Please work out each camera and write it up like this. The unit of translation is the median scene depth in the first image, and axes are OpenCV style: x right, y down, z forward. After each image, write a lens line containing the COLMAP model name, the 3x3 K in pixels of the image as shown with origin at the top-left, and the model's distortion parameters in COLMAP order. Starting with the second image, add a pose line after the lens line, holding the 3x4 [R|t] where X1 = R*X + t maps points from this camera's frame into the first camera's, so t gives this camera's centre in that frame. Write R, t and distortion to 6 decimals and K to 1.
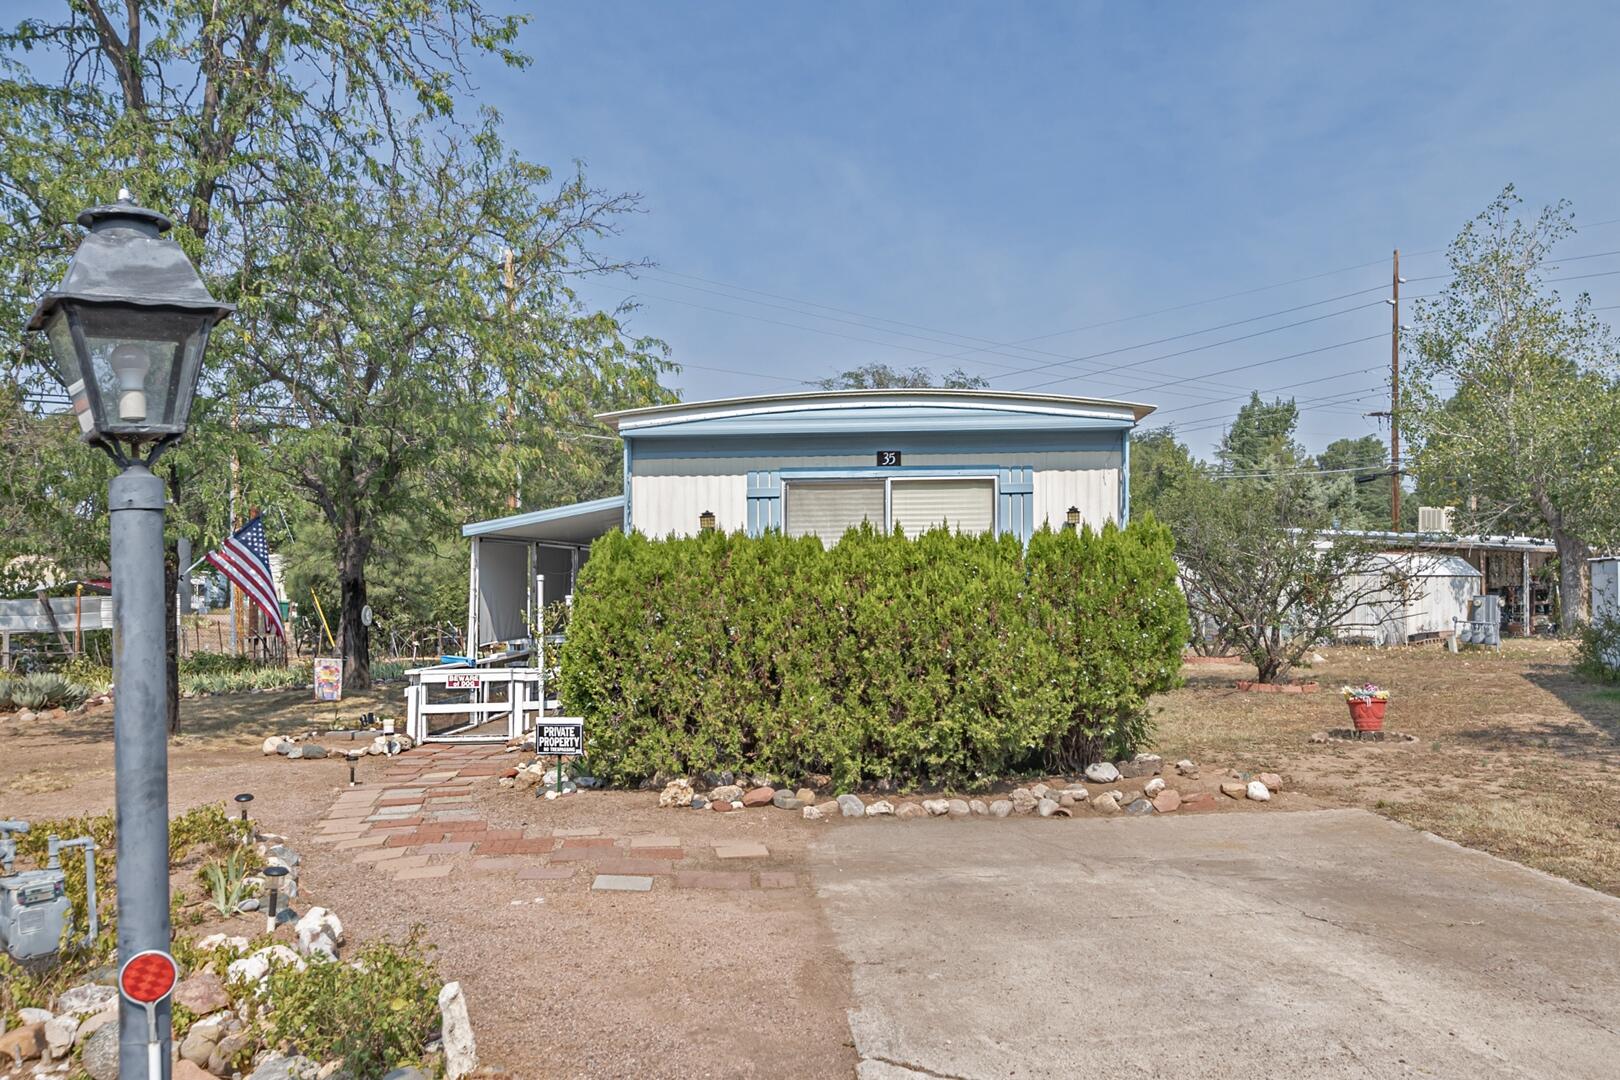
lens RADIAL K [[1397.3, 0, 809.3], [0, 1397.3, 625.4], [0, 0, 1]] dist [-0.032728, 0.185081]
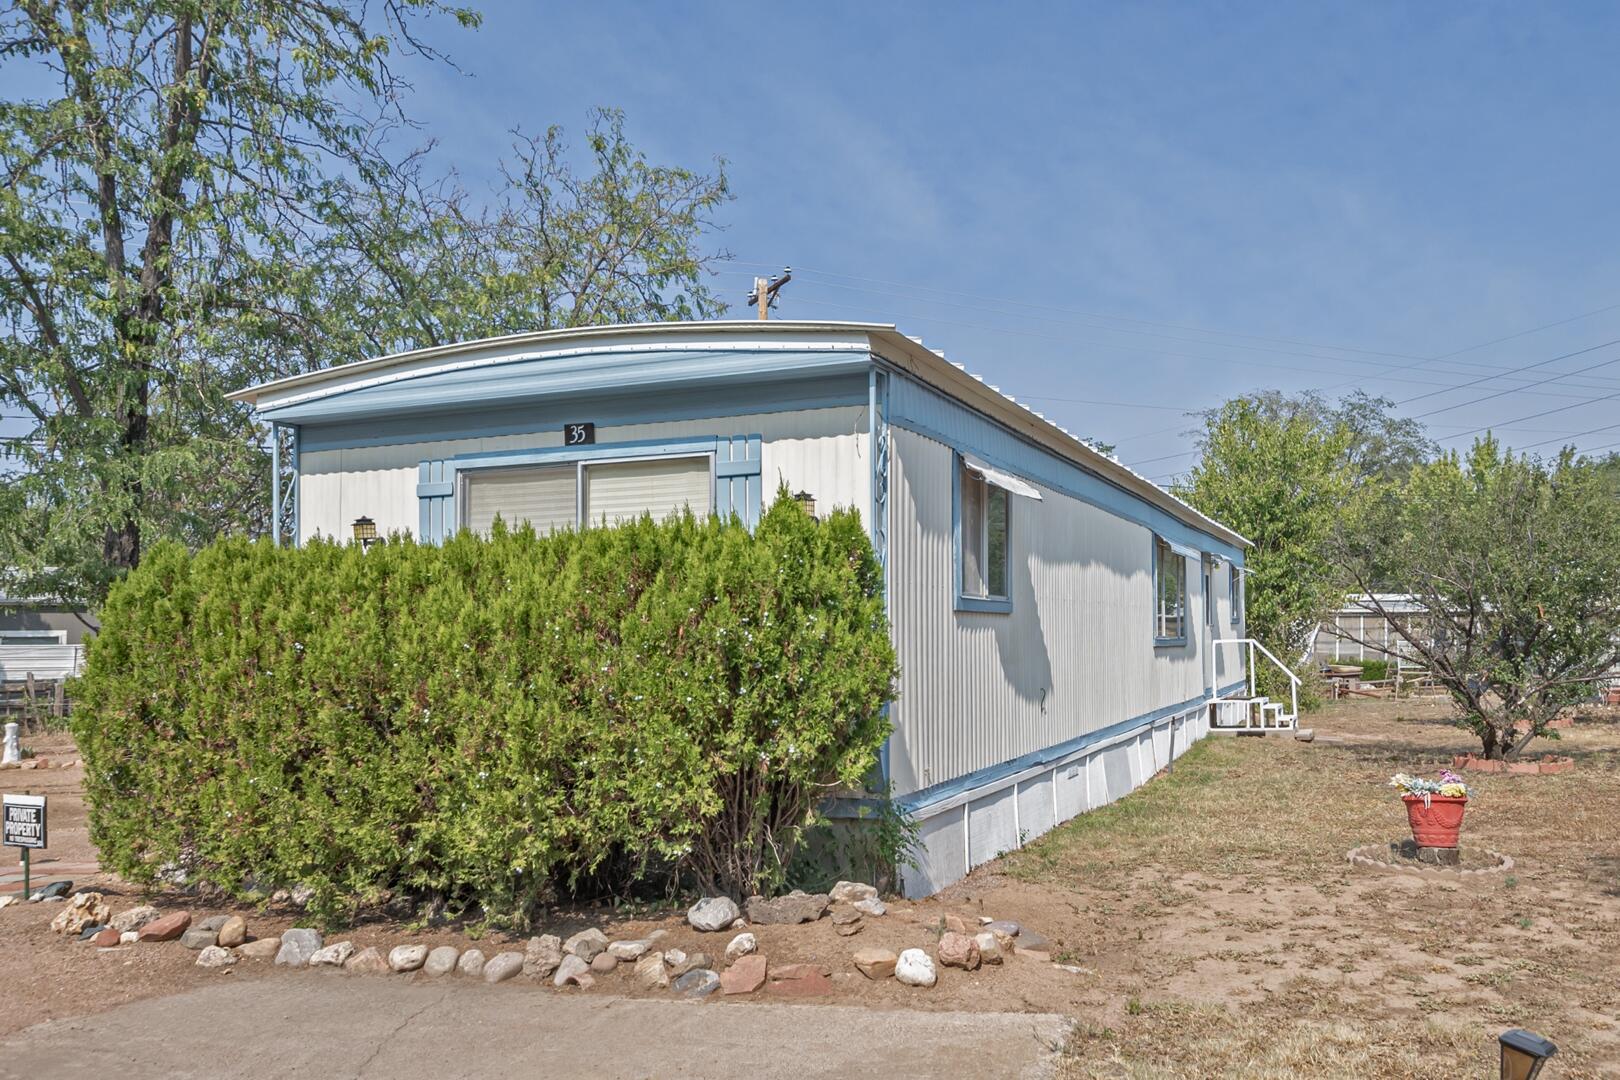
lens RADIAL K [[1397.3, 0, 809.3], [0, 1397.3, 625.4], [0, 0, 1]] dist [-0.032728, 0.185081]
pose [[0.952127, -0.004028, -0.305676, 0.380450], [-0.006469, 0.999424, -0.033318, -0.000702], [0.305634, 0.033701, 0.951553, 0.370306]]
